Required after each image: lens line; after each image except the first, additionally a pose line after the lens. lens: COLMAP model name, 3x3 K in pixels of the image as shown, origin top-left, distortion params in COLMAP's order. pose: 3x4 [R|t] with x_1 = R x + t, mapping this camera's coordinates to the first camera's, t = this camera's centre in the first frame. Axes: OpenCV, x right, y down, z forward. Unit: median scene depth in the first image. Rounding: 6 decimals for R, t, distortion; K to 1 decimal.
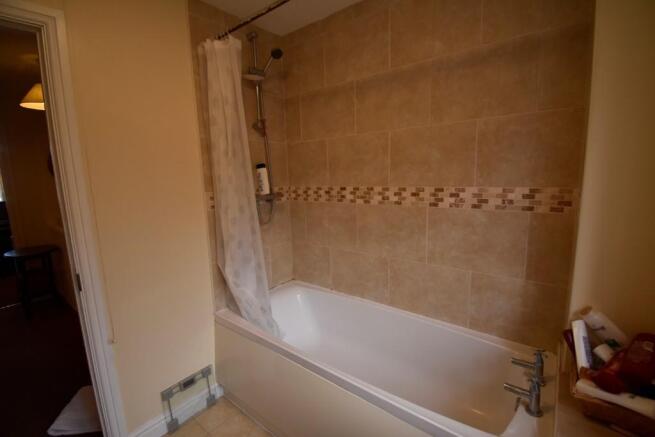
lens RADIAL K [[288.9, 0, 327.9], [0, 288.9, 217.2], [0, 0, 1]] dist [-0.021627, -0.000834]
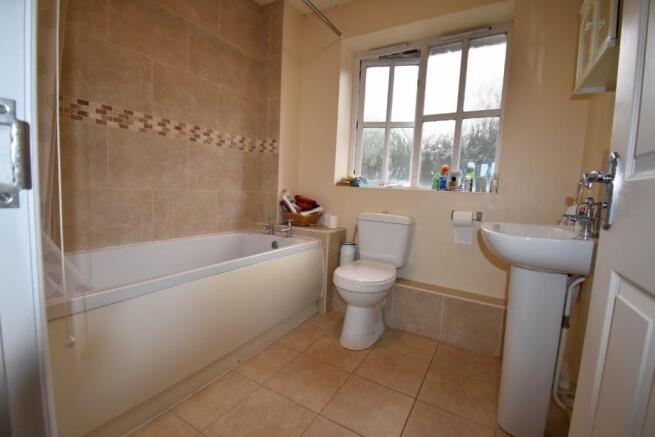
lens RADIAL K [[288.9, 0, 327.9], [0, 288.9, 218.9], [0, 0, 1]] dist [-0.021627, -0.000834]
pose [[-0.147223, -0.076506, 0.986140, -0.928105], [0.100041, 0.990740, 0.091798, 0.231431], [-0.984031, 0.112169, -0.138206, 0.618176]]
